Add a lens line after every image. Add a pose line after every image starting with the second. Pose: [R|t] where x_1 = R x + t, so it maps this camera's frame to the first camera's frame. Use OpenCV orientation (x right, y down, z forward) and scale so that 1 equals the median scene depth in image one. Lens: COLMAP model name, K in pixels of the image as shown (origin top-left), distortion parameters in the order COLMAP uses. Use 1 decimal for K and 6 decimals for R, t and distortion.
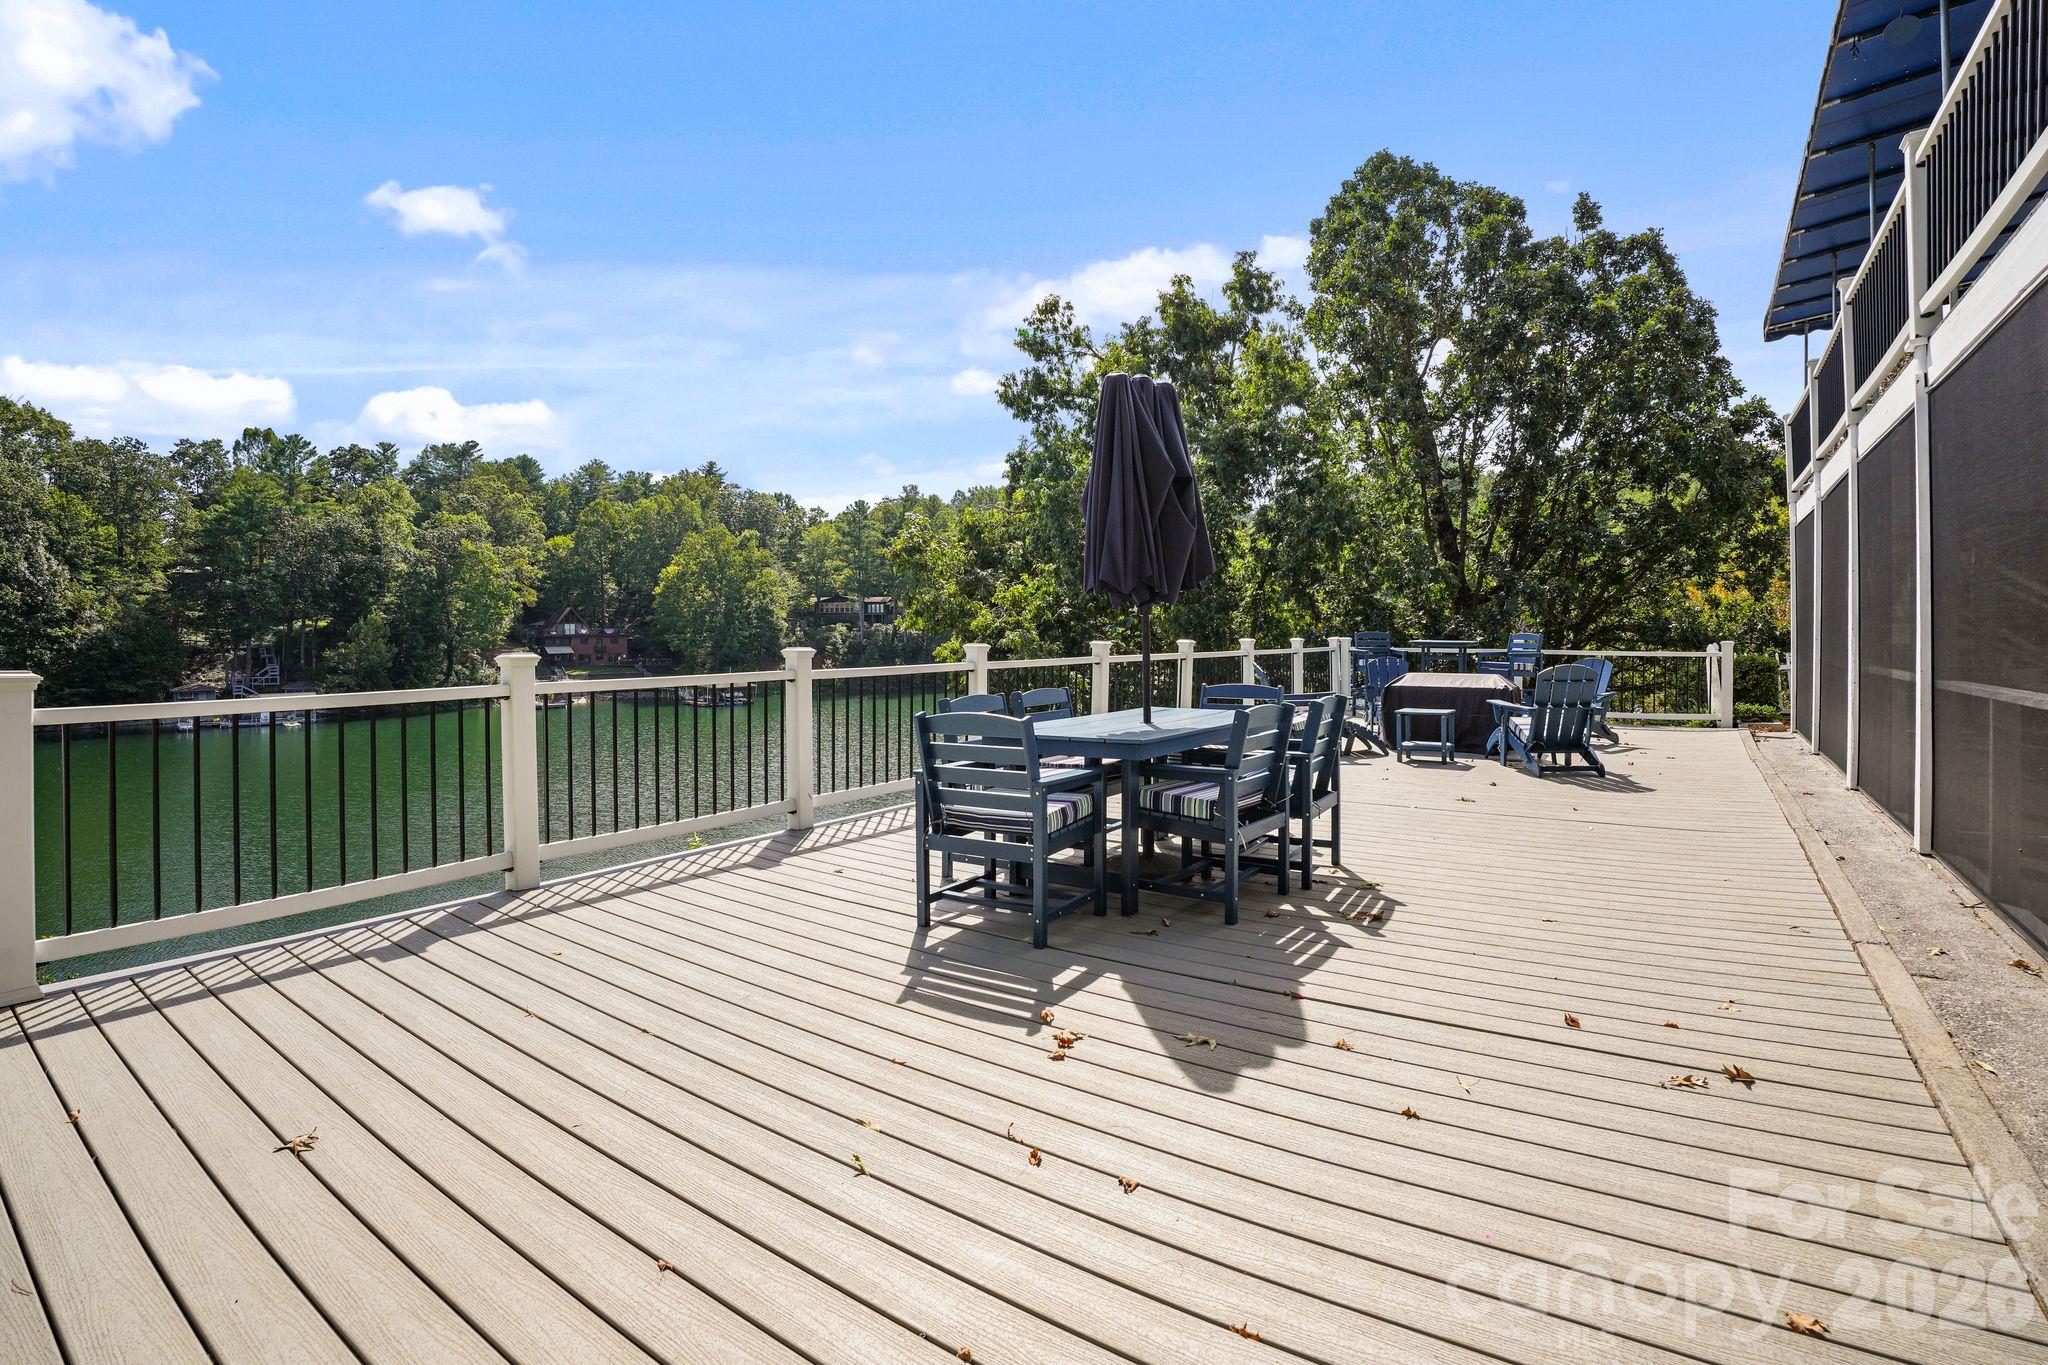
lens RADIAL K [[947.8, 0, 1001.7], [0, 947.8, 674.5], [0, 0, 1]] dist [-0.069533, 0.015343]
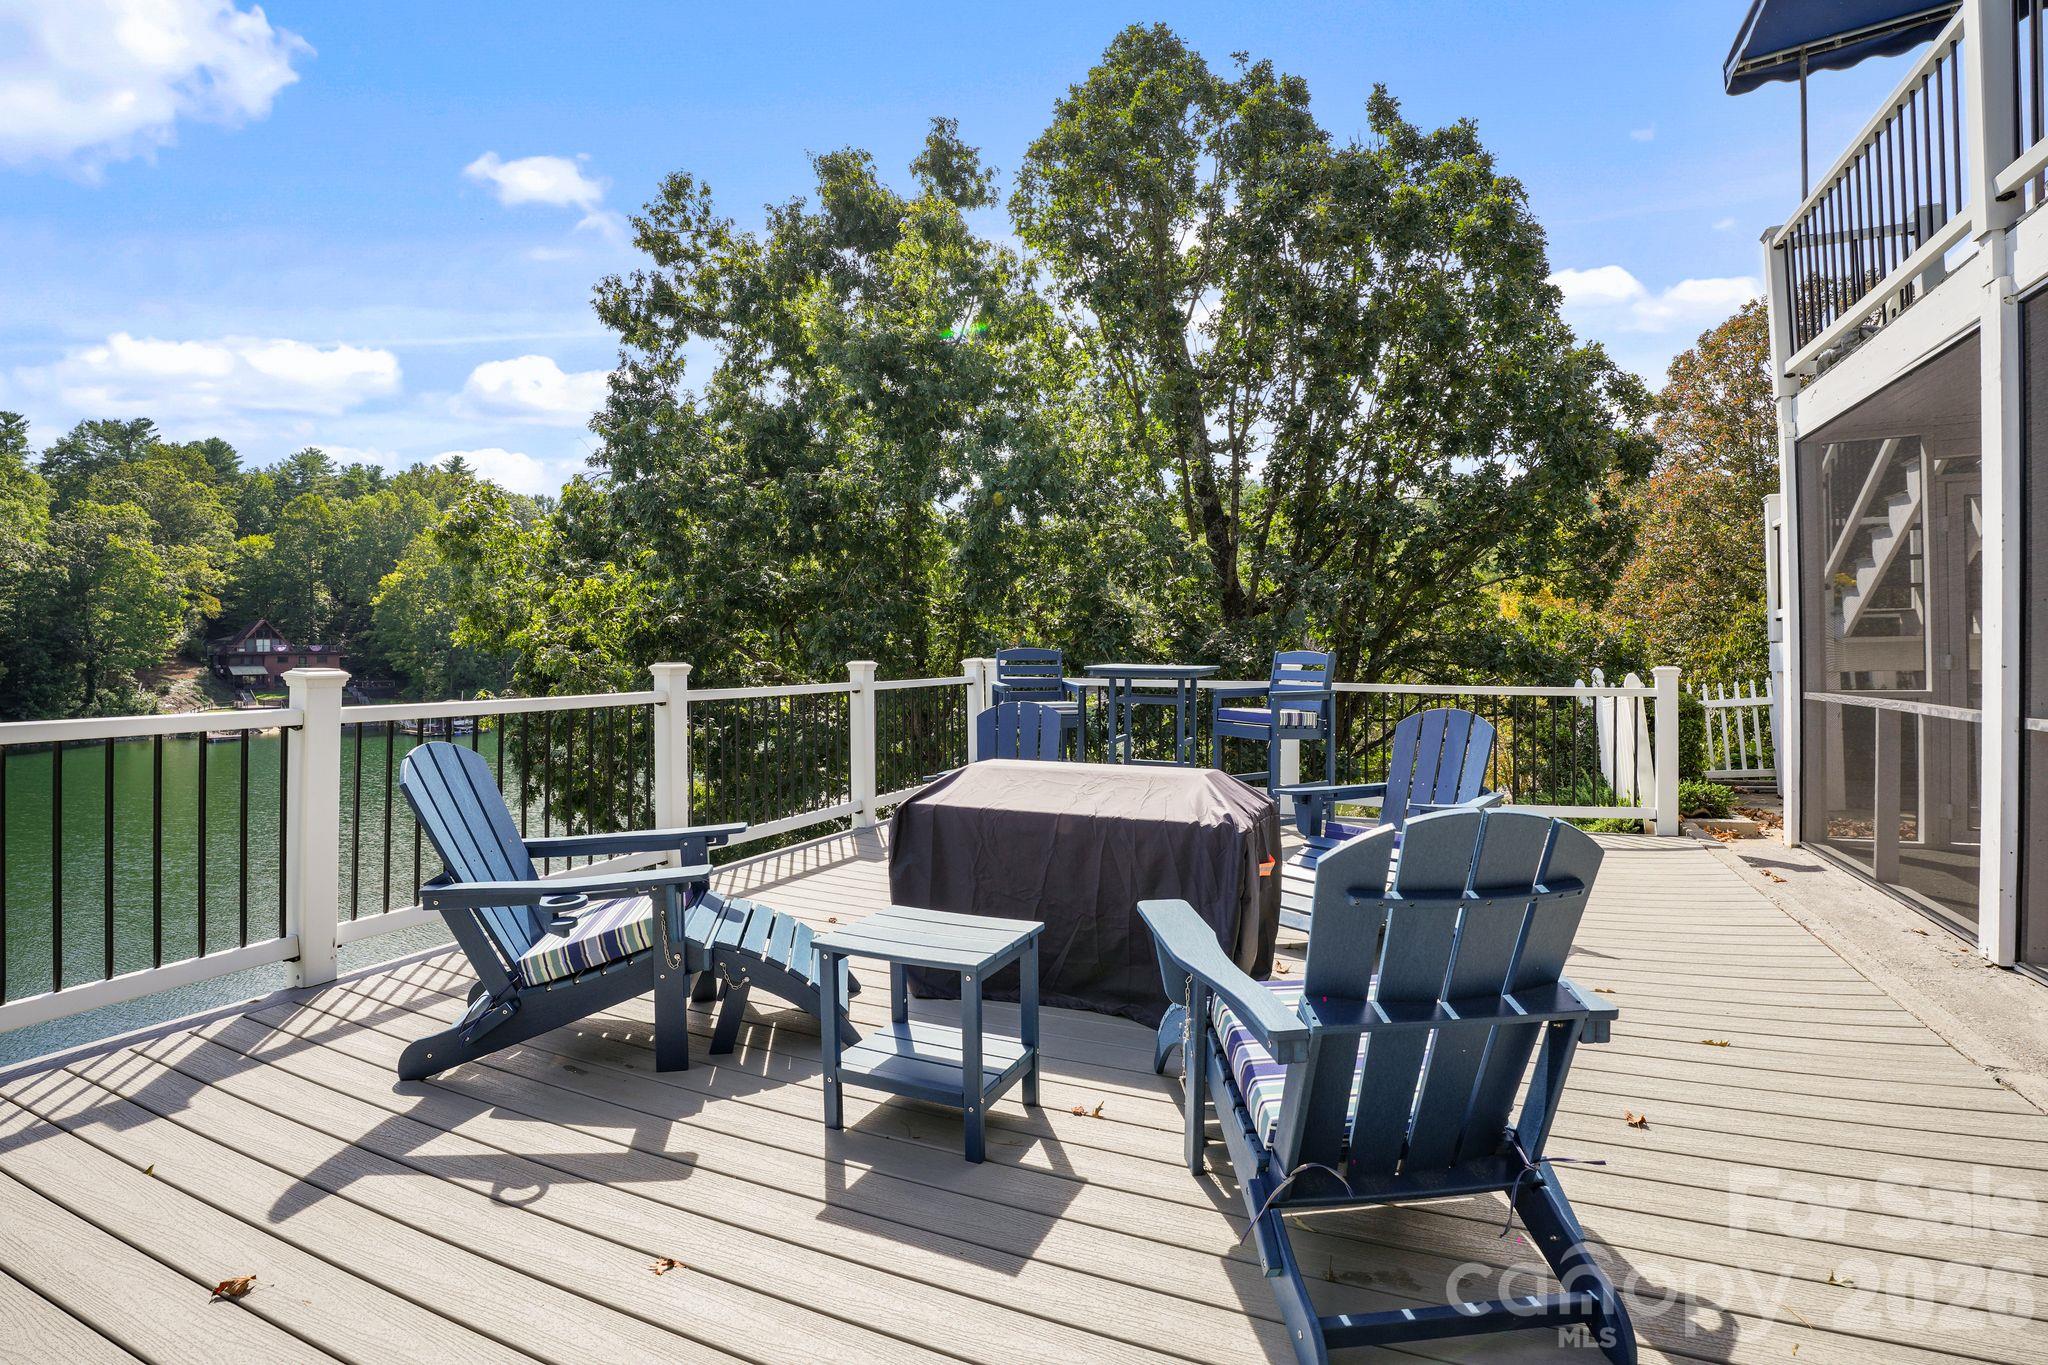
lens RADIAL K [[974.8, 0, 1010.1], [0, 974.8, 679.4], [0, 0, 1]] dist [-0.076928, 0.022428]
pose [[0.978783, -0.002203, 0.204886, 0.144462], [0.005423, 0.999870, -0.015160, -0.010613], [-0.204826, 0.015950, 0.978668, 0.248951]]
